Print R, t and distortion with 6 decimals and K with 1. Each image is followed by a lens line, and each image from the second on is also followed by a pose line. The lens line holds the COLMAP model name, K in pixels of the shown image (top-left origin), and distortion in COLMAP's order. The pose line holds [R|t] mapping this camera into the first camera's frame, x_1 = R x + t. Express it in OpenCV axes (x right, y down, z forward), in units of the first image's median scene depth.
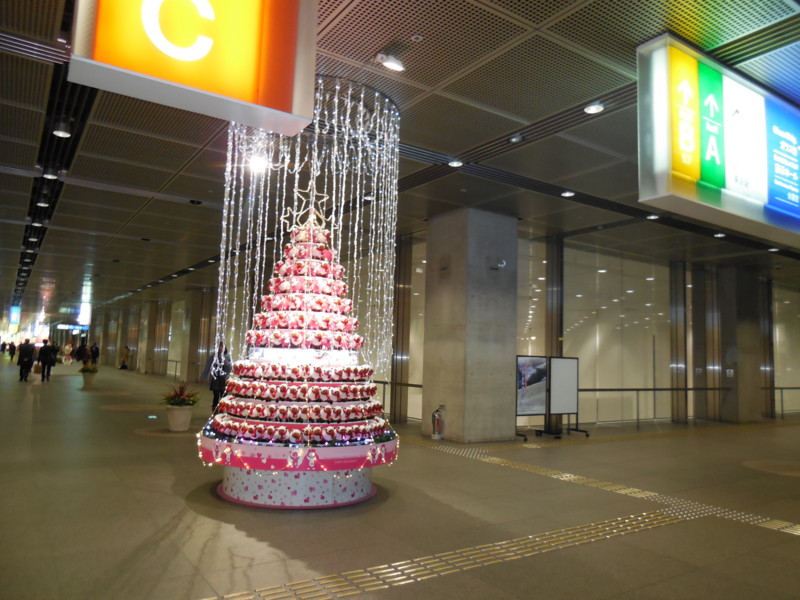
lens RADIAL K [[593.6, 0, 398.6], [0, 593.6, 299.1], [0, 0, 1]] dist [-0.026867, -0.000748]
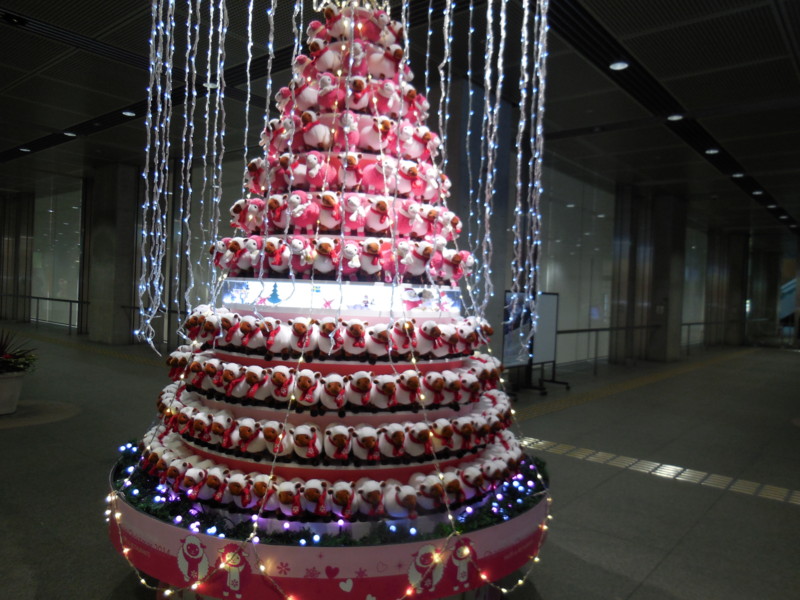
lens RADIAL K [[593.6, 0, 401.7], [0, 593.6, 298.9], [0, 0, 1]] dist [-0.026867, -0.000748]
pose [[0.956938, 0.004943, 0.290251, -0.269690], [-0.039794, 0.992650, 0.114294, 0.046182], [-0.287553, -0.120923, 0.950101, 0.590524]]
